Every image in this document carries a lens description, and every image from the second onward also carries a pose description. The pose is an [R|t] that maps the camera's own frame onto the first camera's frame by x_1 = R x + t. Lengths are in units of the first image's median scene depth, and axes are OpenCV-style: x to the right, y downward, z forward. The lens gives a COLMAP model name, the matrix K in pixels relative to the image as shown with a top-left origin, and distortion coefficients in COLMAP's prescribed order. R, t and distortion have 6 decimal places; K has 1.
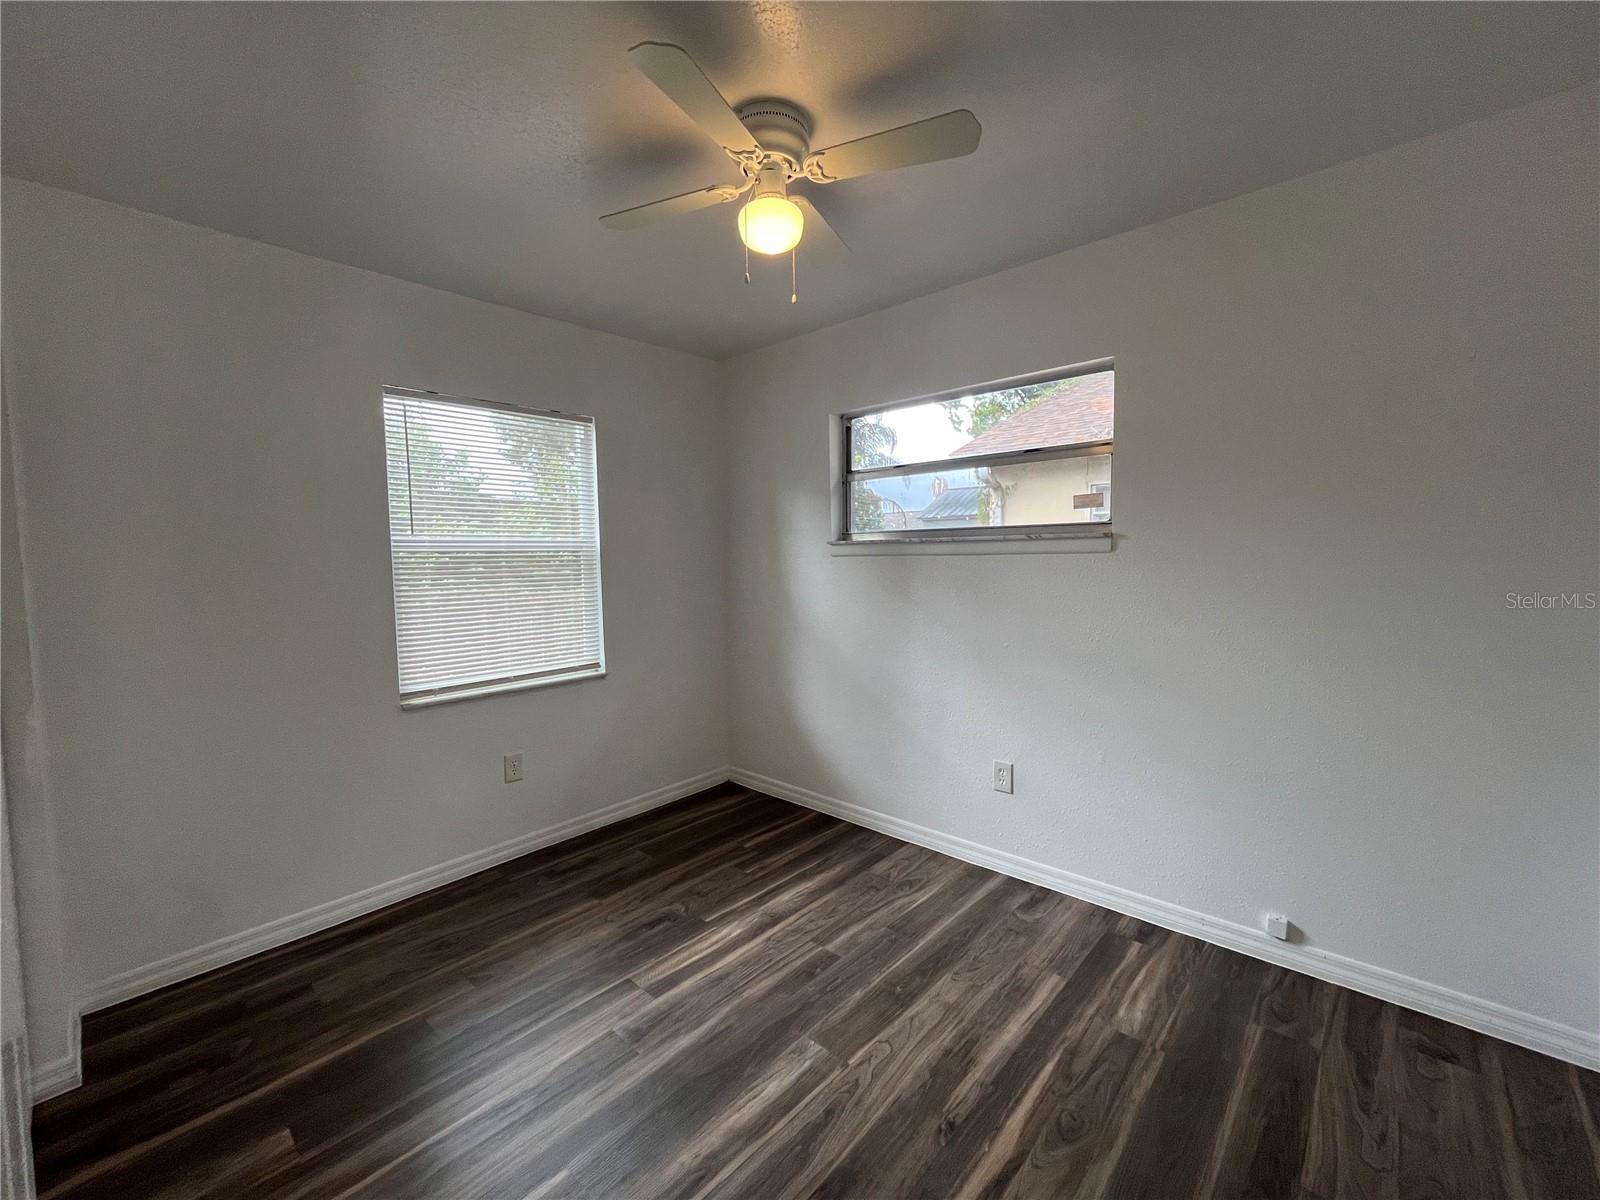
lens RADIAL K [[650.6, 0, 804.6], [0, 650.6, 603.4], [0, 0, 1]] dist [-0.003590, 0.000532]
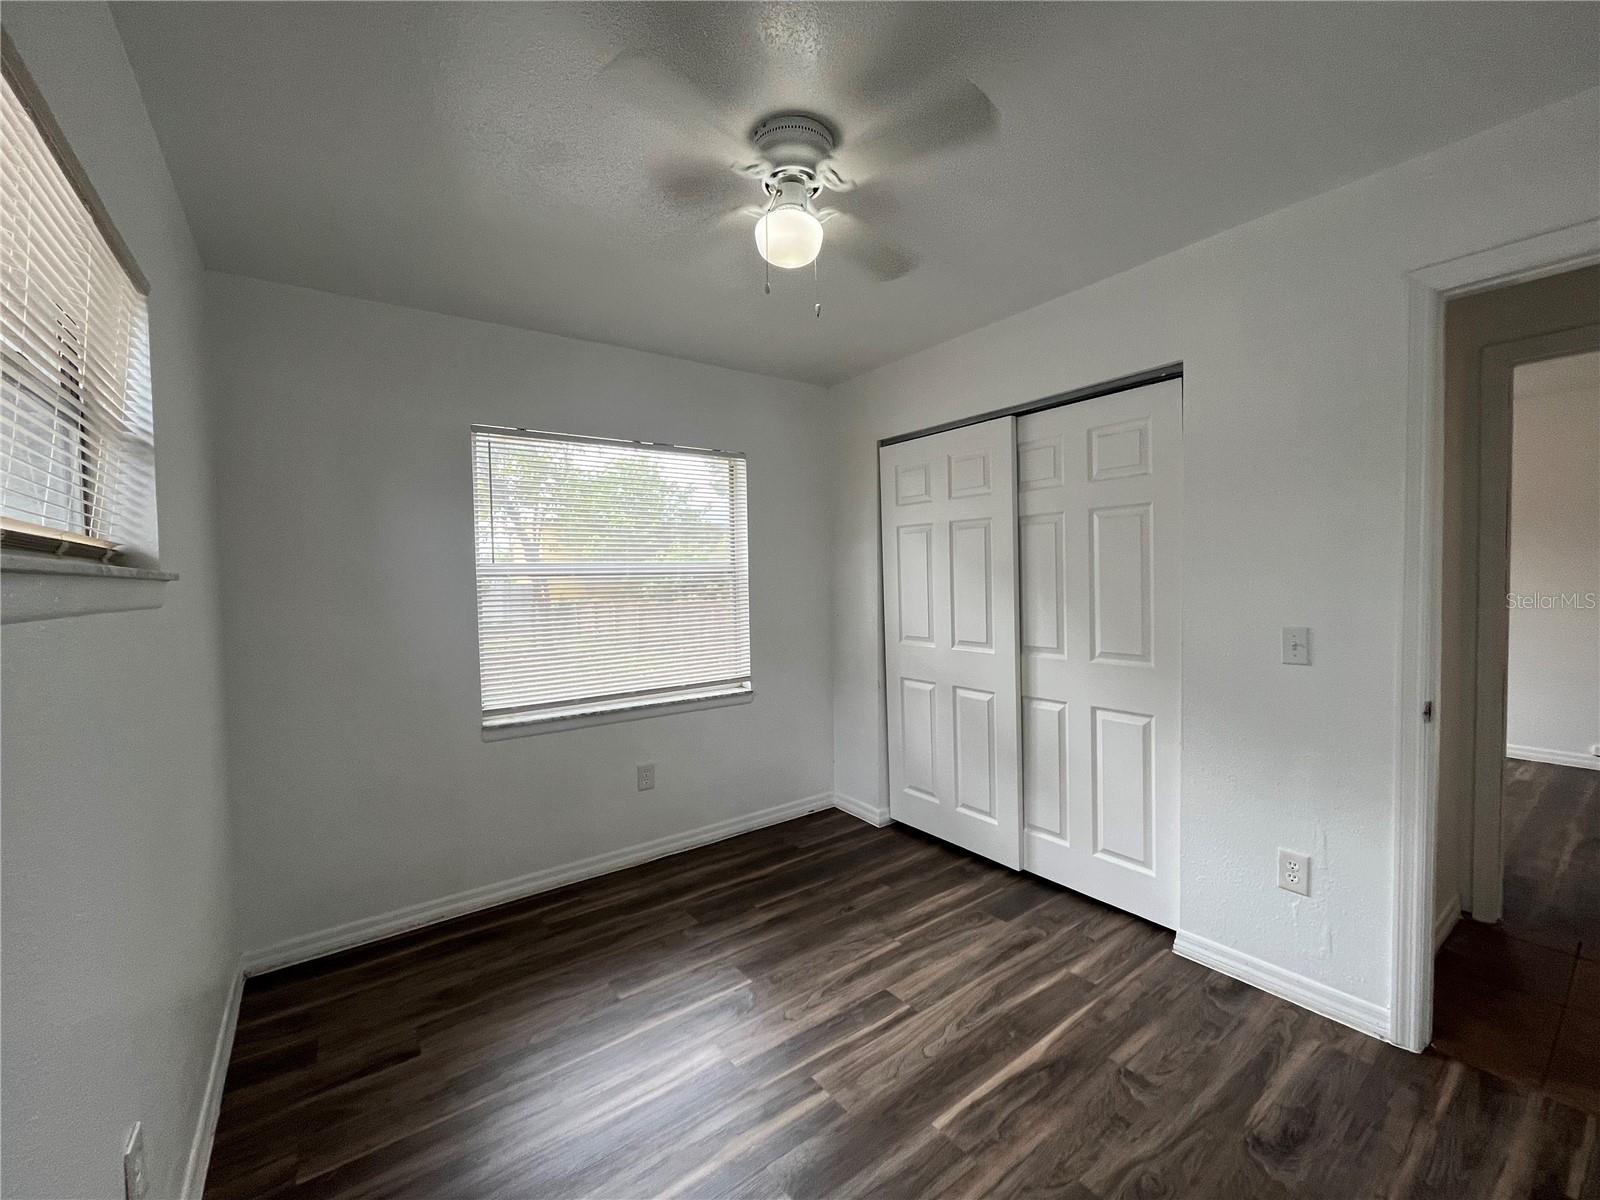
lens RADIAL K [[650.6, 0, 803.8], [0, 650.6, 602.2], [0, 0, 1]] dist [-0.003590, 0.000532]
pose [[0.979223, 0.013417, -0.202342, 0.078248], [-0.020143, 0.999310, -0.031220, -0.013110], [0.201783, 0.034647, 0.978817, 0.046357]]
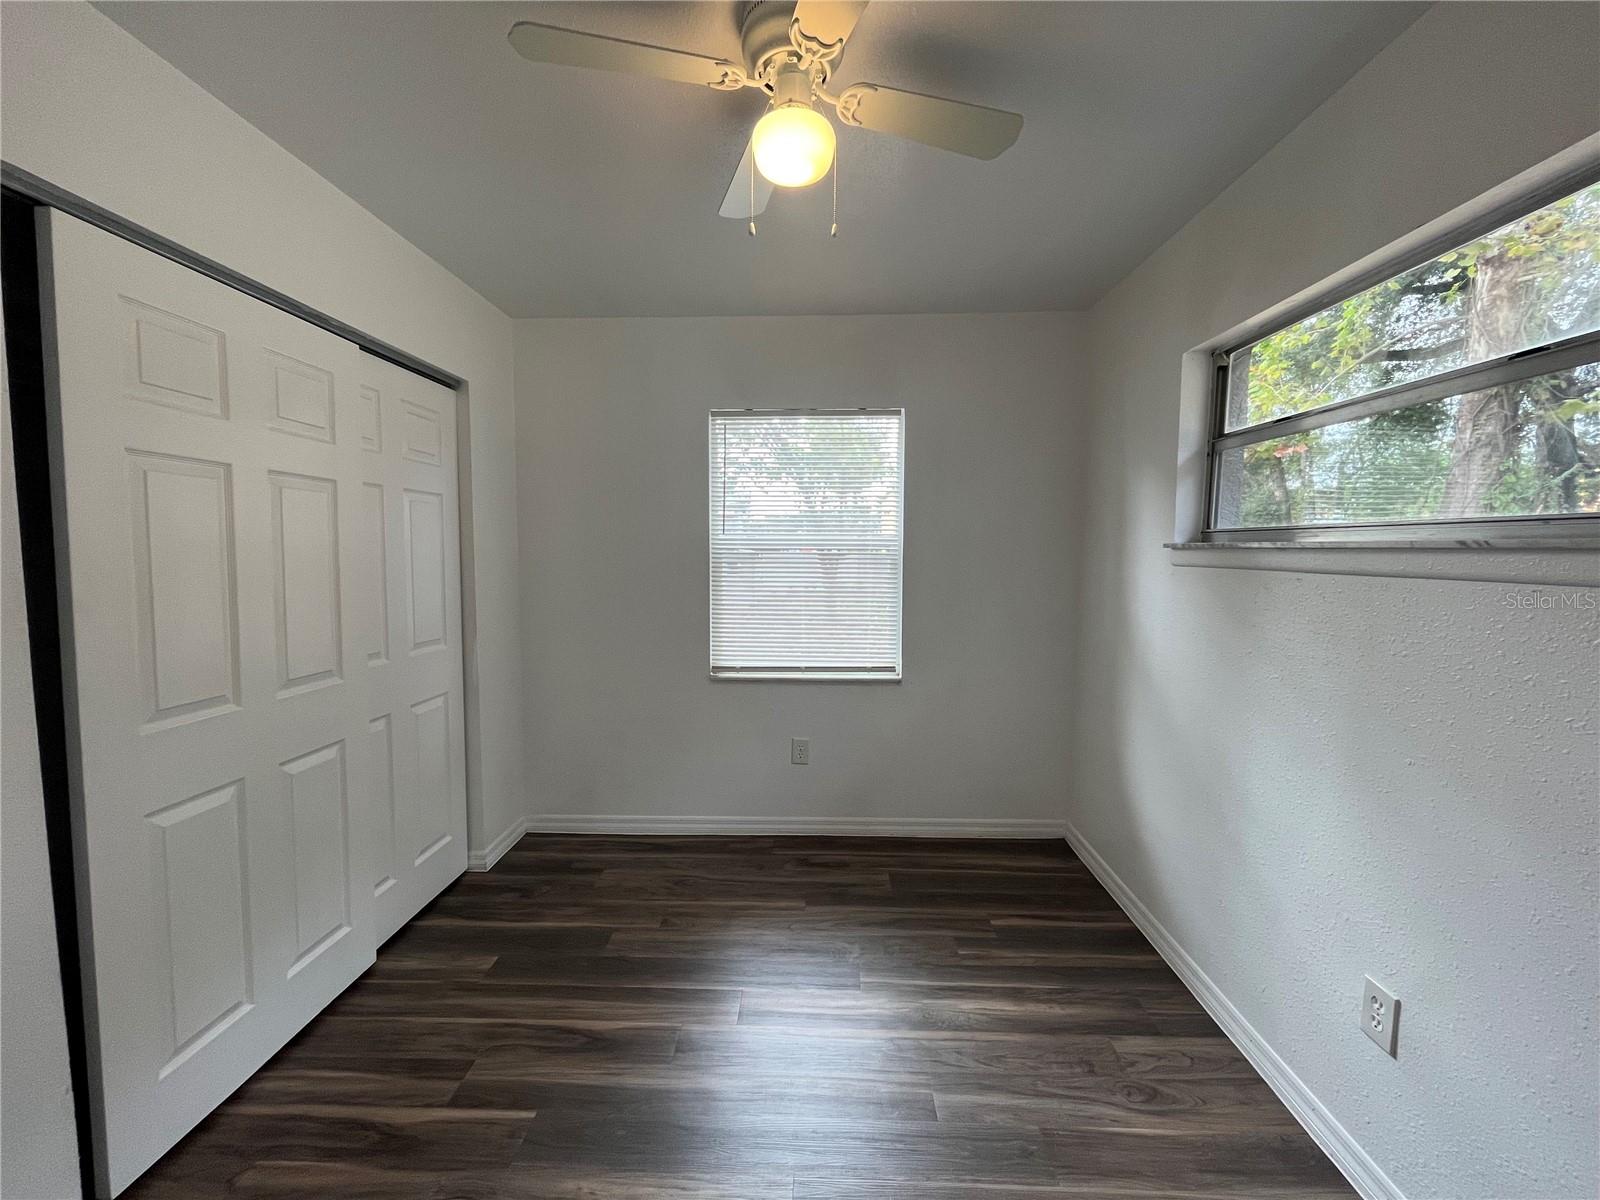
lens RADIAL K [[650.6, 0, 795.4], [0, 650.6, 613.2], [0, 0, 1]] dist [-0.003590, 0.000532]
pose [[0.651741, 0.096830, -0.752236, 0.360487], [-0.077345, 0.995131, 0.061084, -0.041346], [0.754488, 0.018371, 0.656057, 0.321256]]
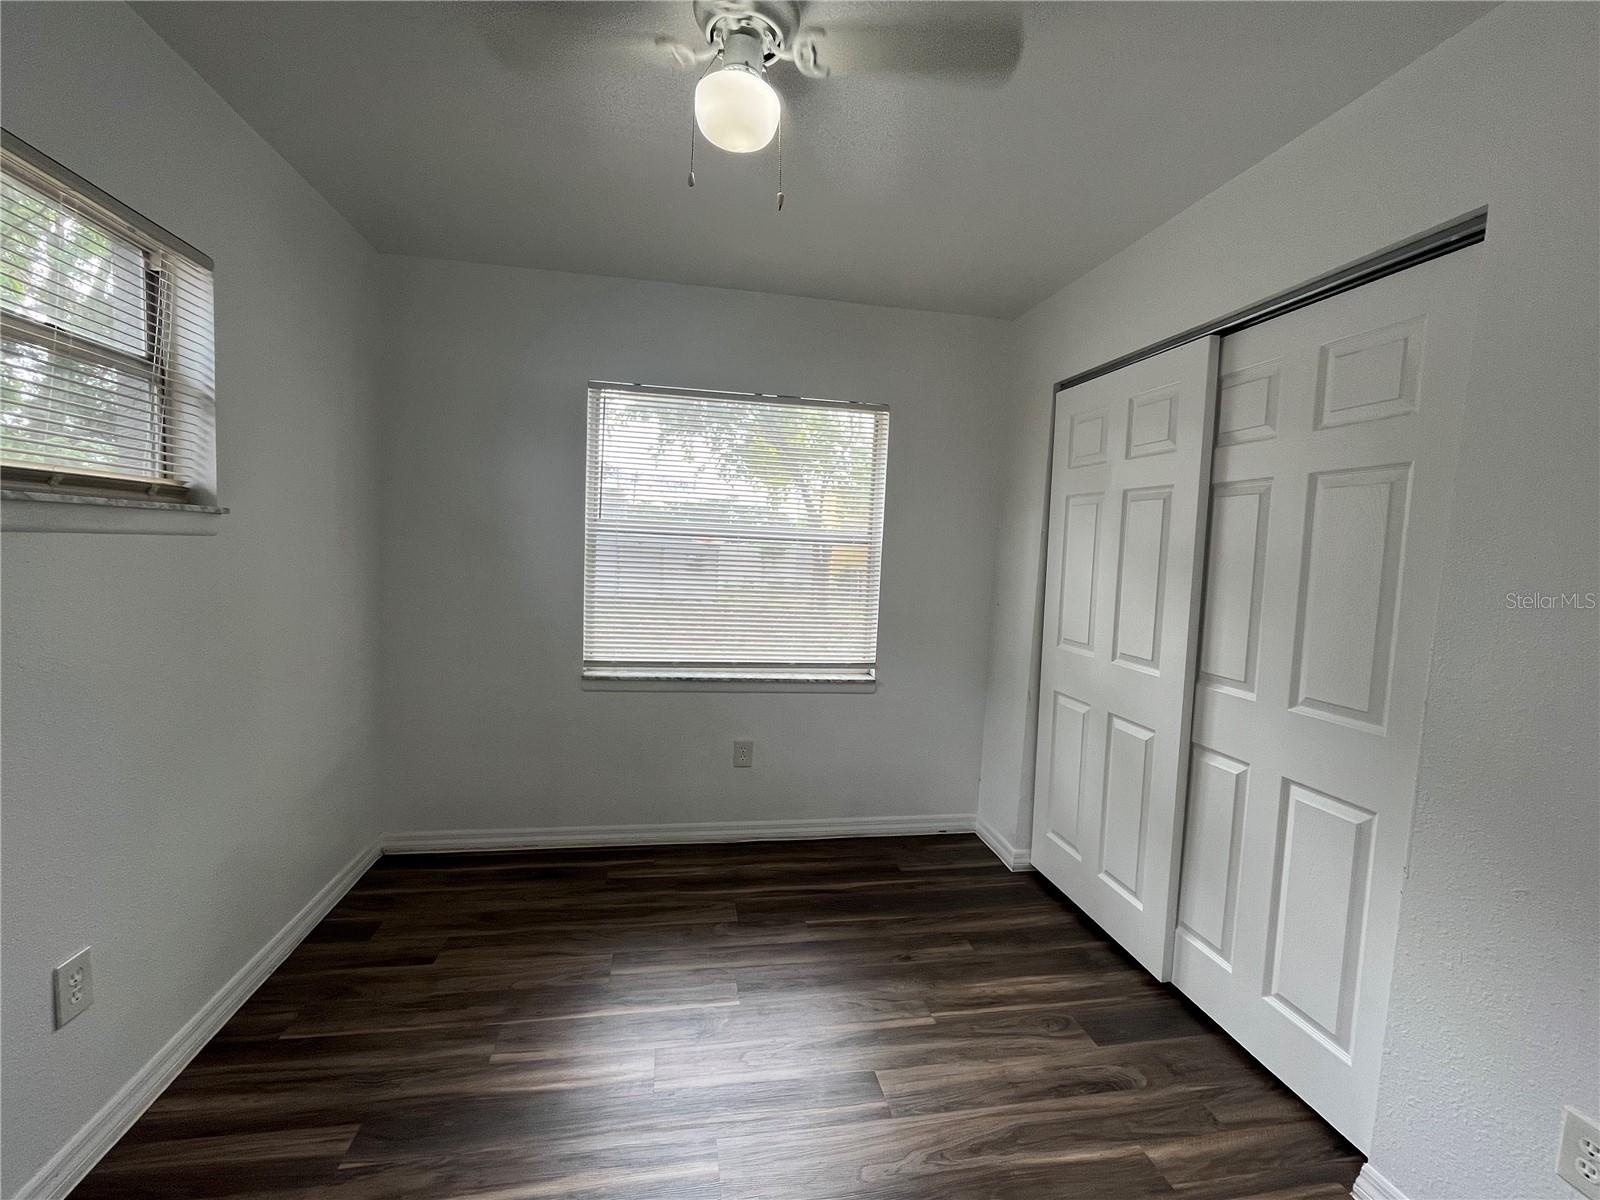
lens RADIAL K [[683.9, 0, 793.6], [0, 683.9, 601.7], [0, 0, 1]] dist [-0.004826, 0.000840]
pose [[0.790784, 0.110068, -0.602117, 0.252668], [-0.111677, 0.993132, 0.034877, -0.030723], [0.601821, 0.039662, 0.797646, 0.210772]]
